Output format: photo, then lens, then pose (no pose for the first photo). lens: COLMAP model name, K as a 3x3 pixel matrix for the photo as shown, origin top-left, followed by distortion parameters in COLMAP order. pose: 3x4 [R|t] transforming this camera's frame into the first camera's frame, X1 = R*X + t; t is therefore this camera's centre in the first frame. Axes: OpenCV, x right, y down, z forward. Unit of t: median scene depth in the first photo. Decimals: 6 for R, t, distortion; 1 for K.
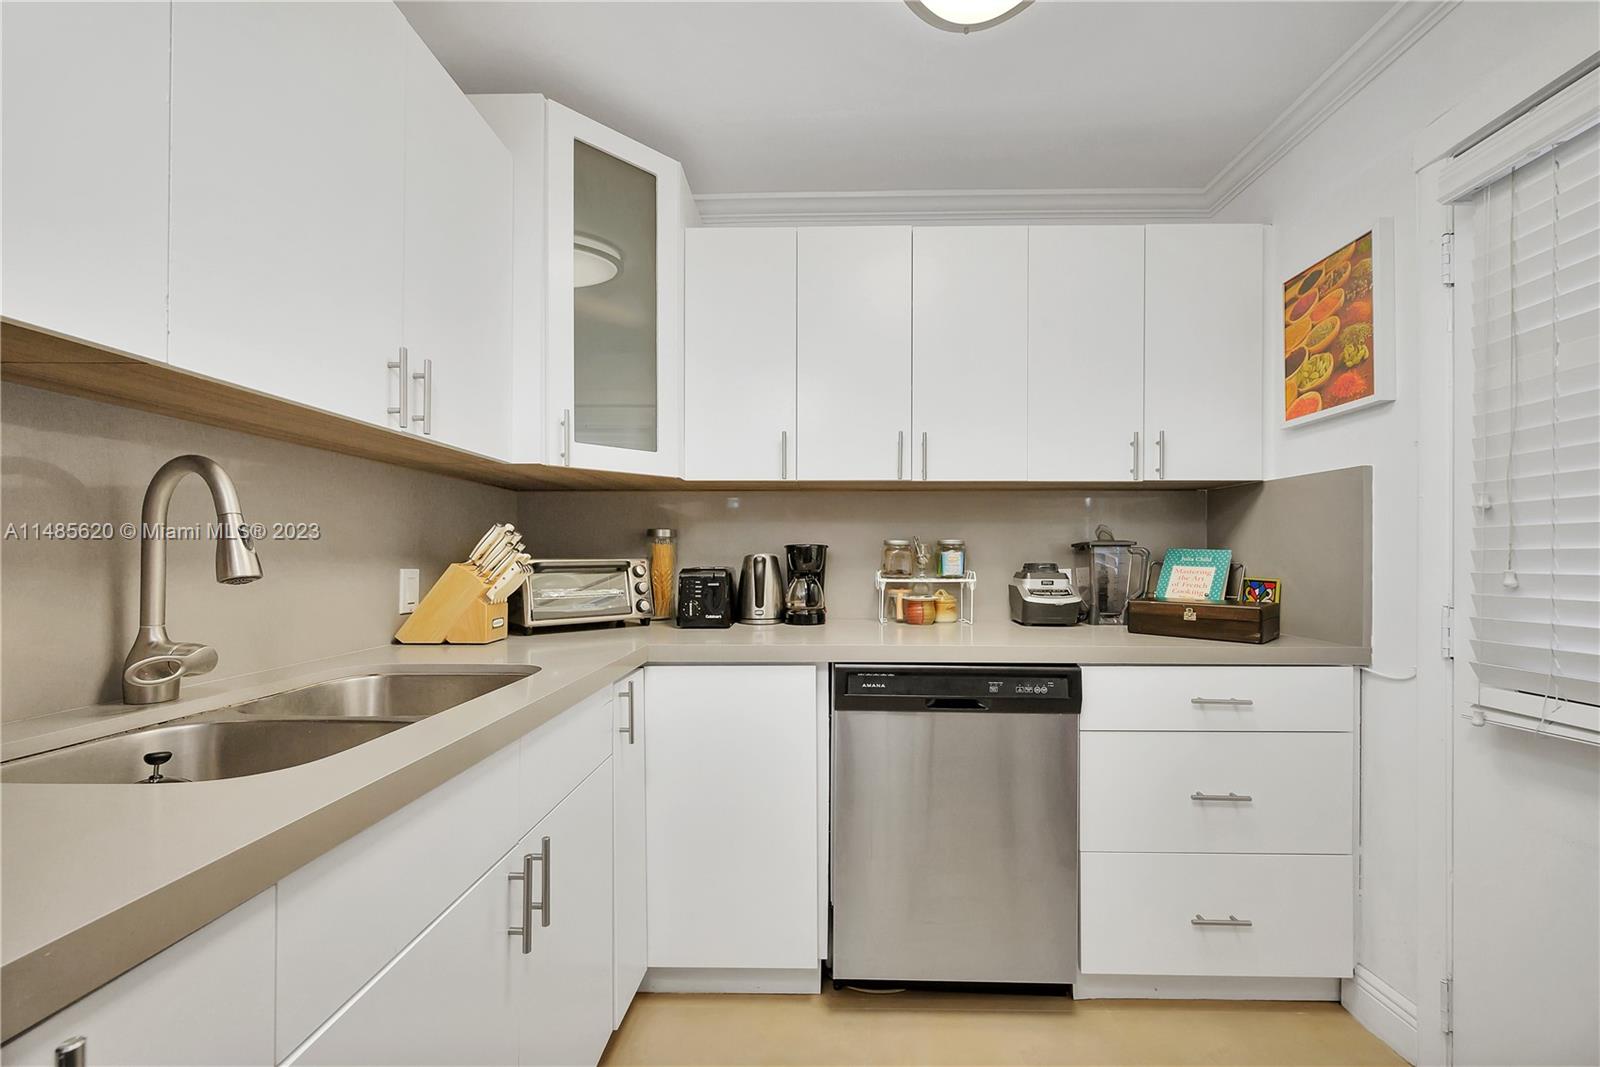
lens RADIAL K [[639.2, 0, 815.0], [0, 639.2, 553.7], [0, 0, 1]] dist [-0.001286, 0.000000]
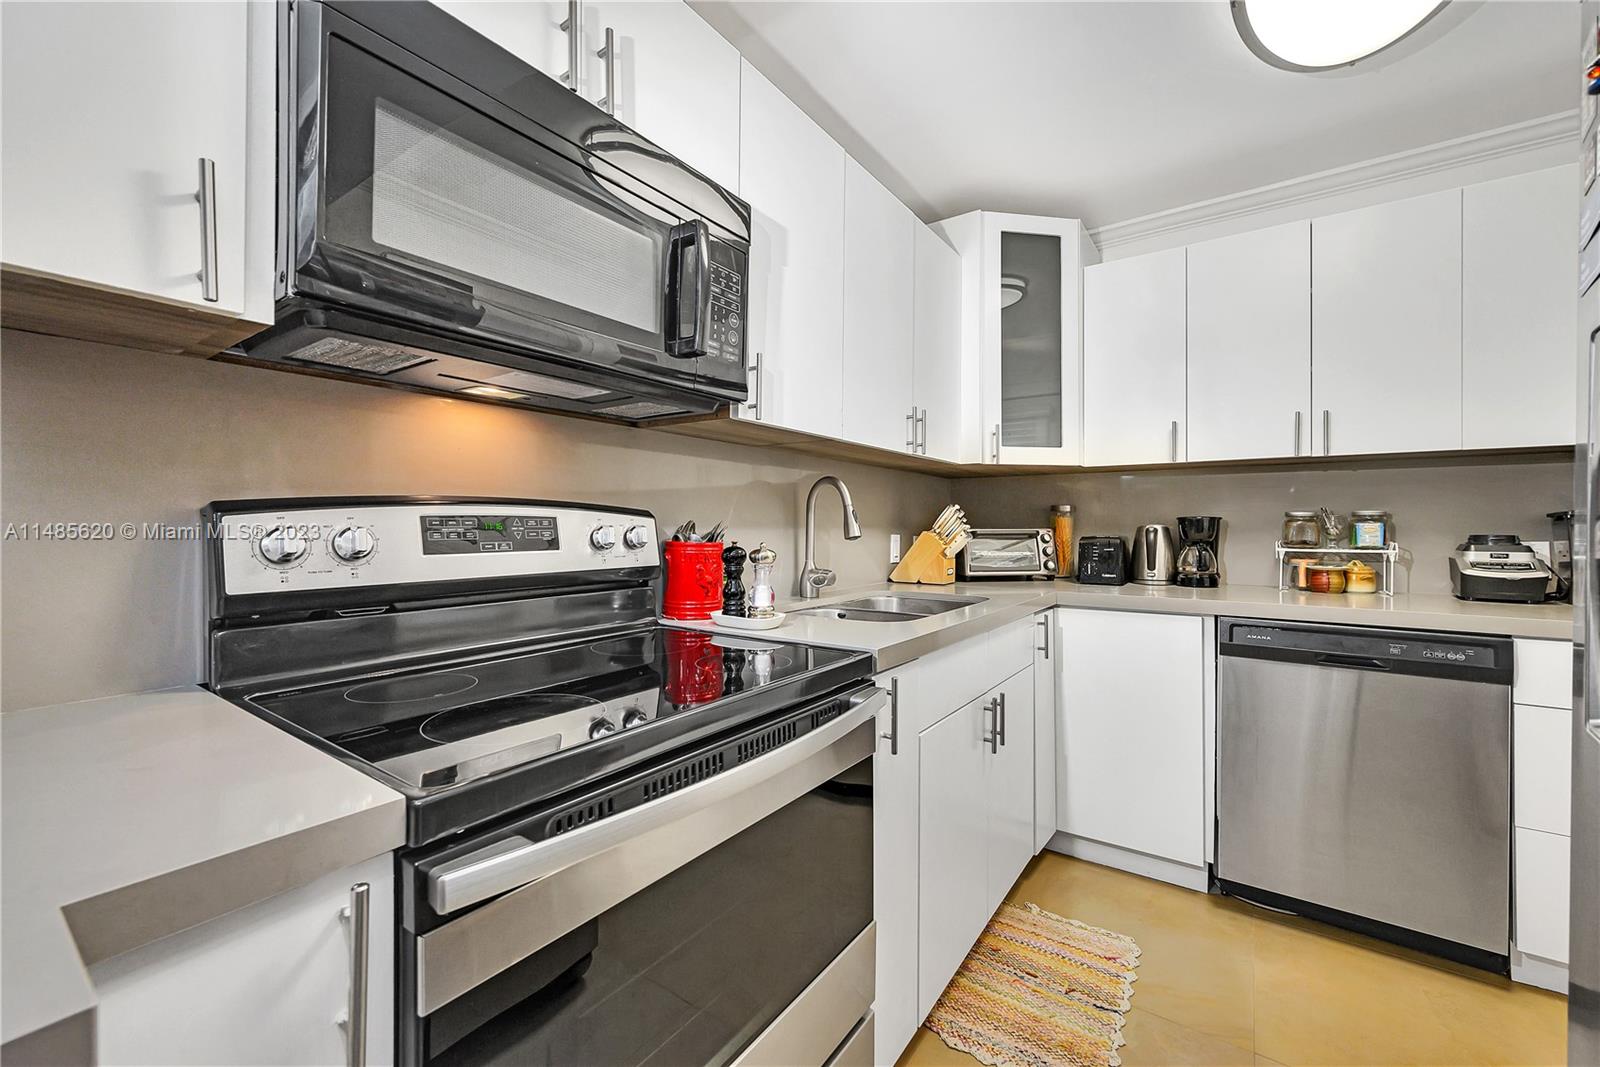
lens RADIAL K [[639.2, 0, 806.7], [0, 639.2, 524.1], [0, 0, 1]] dist [-0.001286, 0.000000]
pose [[0.828499, -0.001084, -0.559990, 0.051114], [0.000717, 0.999999, -0.000875, -0.000662], [0.559991, 0.000323, 0.828499, -0.365610]]
